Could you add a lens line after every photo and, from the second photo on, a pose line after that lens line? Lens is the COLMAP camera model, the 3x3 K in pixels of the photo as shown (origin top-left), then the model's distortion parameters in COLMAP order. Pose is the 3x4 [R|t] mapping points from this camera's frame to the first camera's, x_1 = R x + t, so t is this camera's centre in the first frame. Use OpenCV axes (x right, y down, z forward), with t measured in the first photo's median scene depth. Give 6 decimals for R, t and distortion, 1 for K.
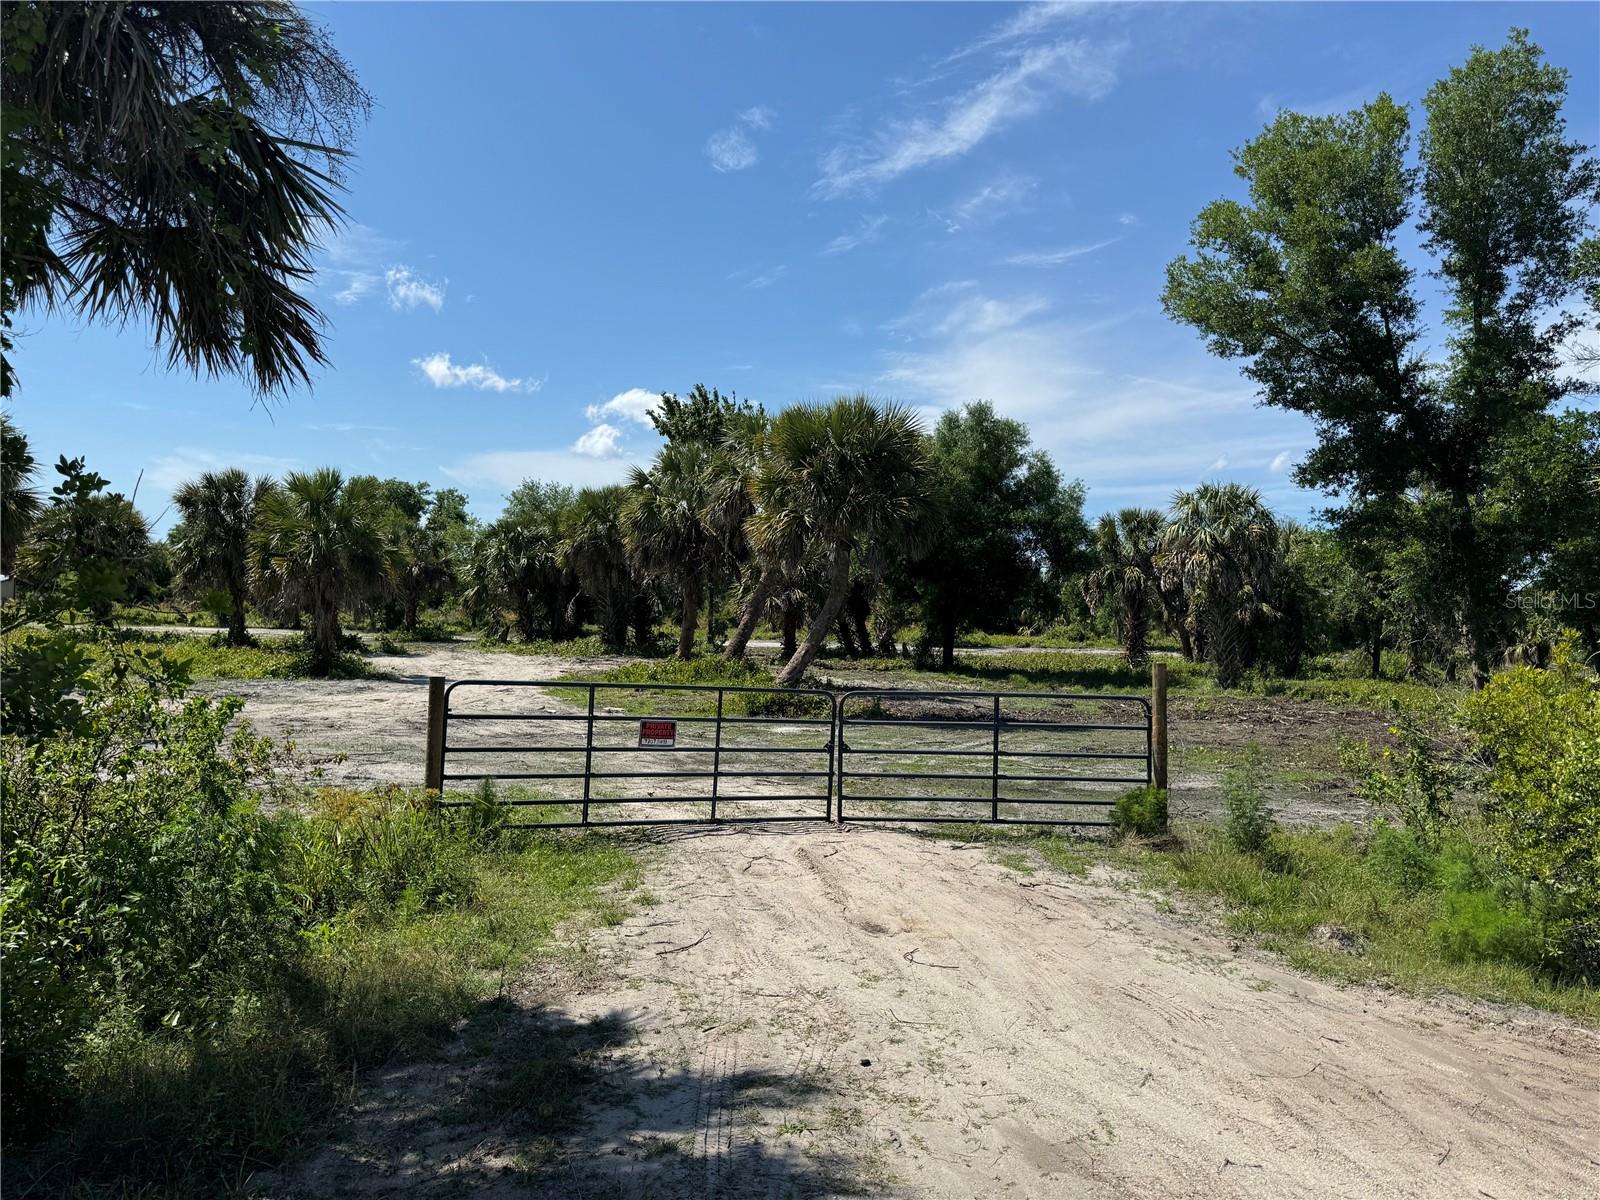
lens RADIAL K [[1116.1, 0, 809.6], [0, 1116.1, 599.0], [0, 0, 1]] dist [0.056840, -0.070945]
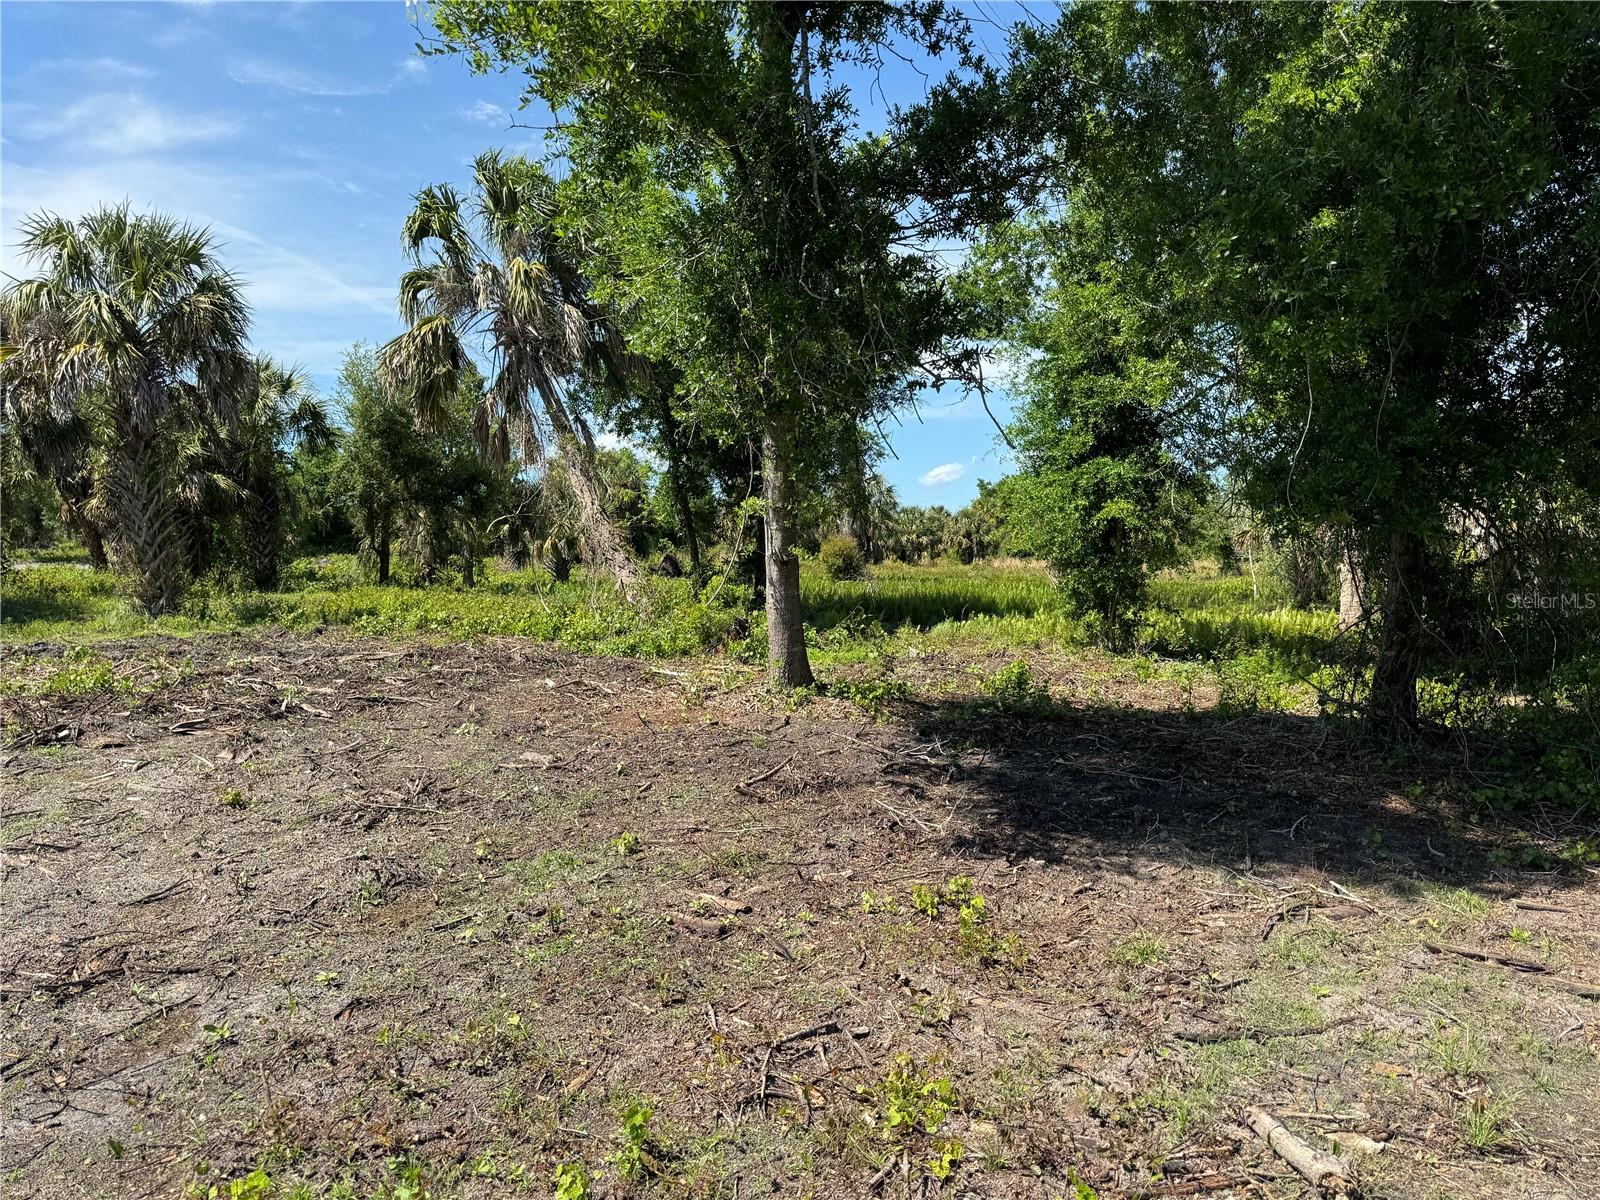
lens RADIAL K [[1116.1, 0, 797.0], [0, 1116.1, 593.8], [0, 0, 1]] dist [0.056840, -0.070945]
pose [[0.650902, -0.048962, 0.757581, 0.259581], [-0.005389, 0.997595, 0.069104, 0.048607], [-0.759142, -0.049063, 0.649073, 0.670854]]
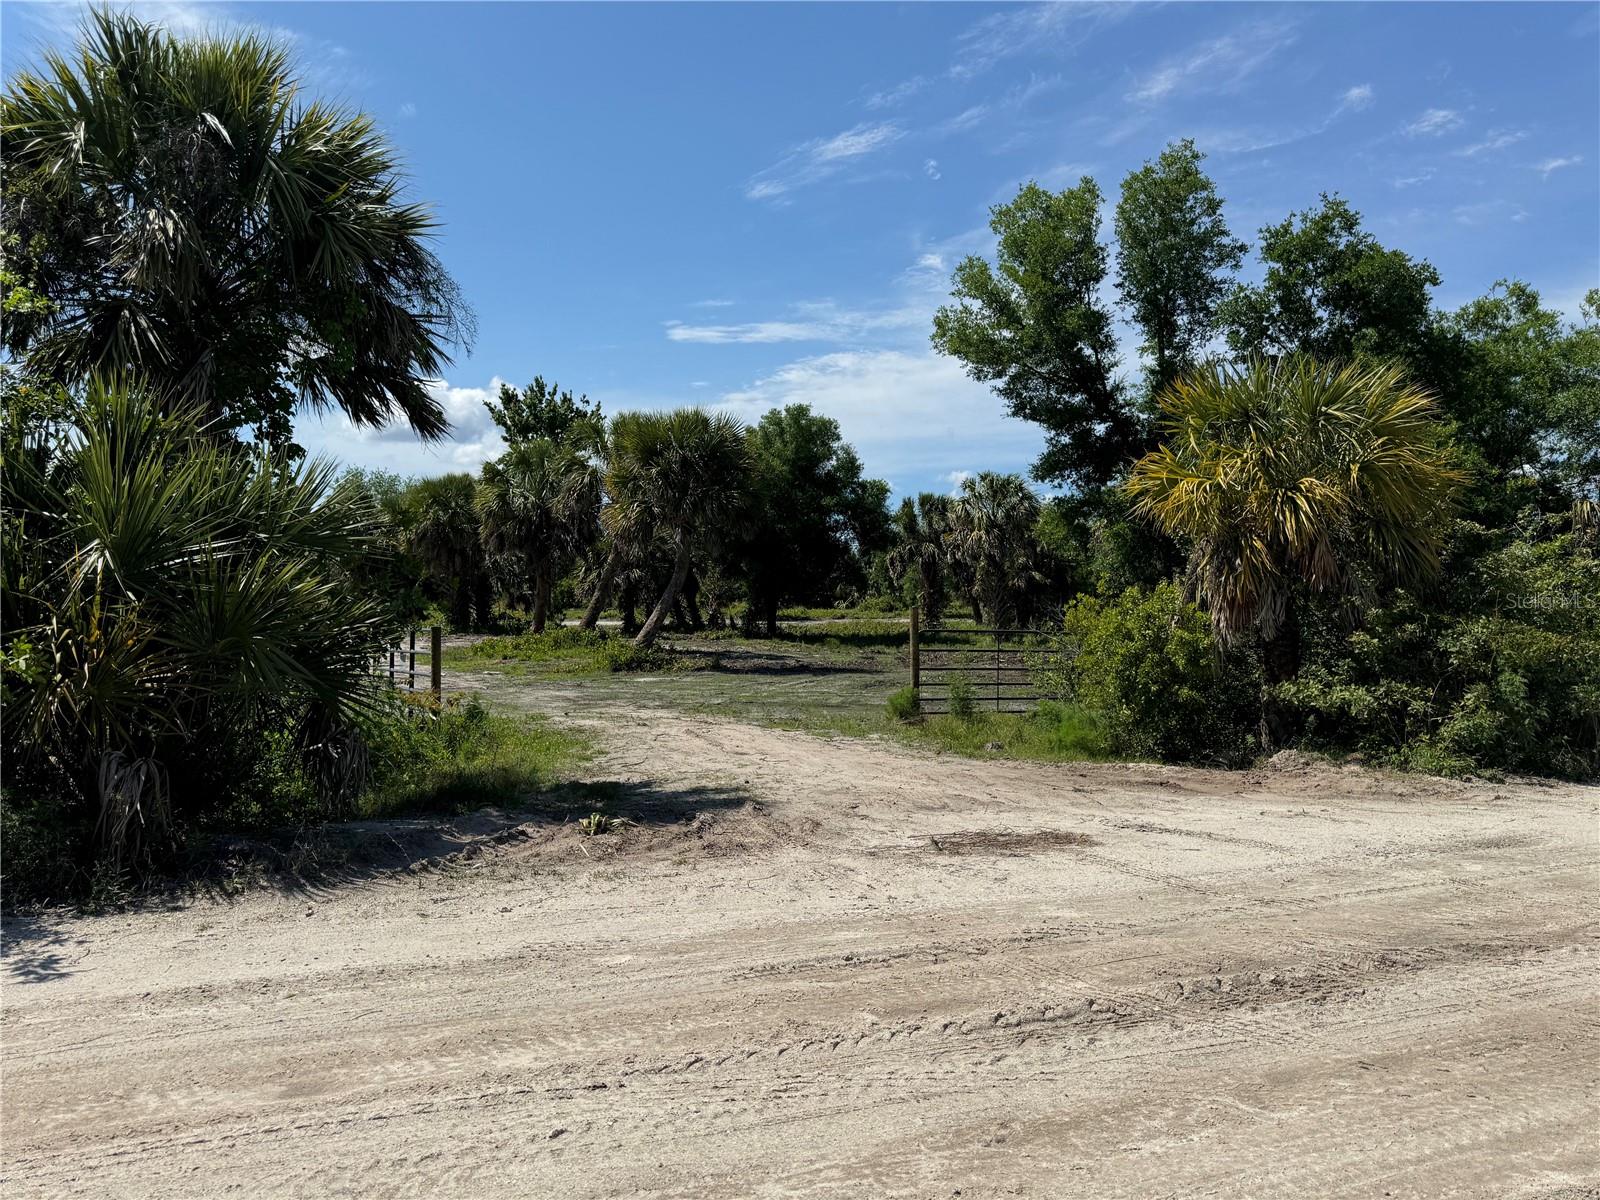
lens RADIAL K [[1116.1, 0, 819.2], [0, 1116.1, 616.2], [0, 0, 1]] dist [0.056840, -0.070945]
pose [[0.985341, -0.029262, 0.168071, -0.031947], [0.023628, 0.999093, 0.035422, 0.005645], [-0.168955, -0.030932, 0.985138, -0.214933]]
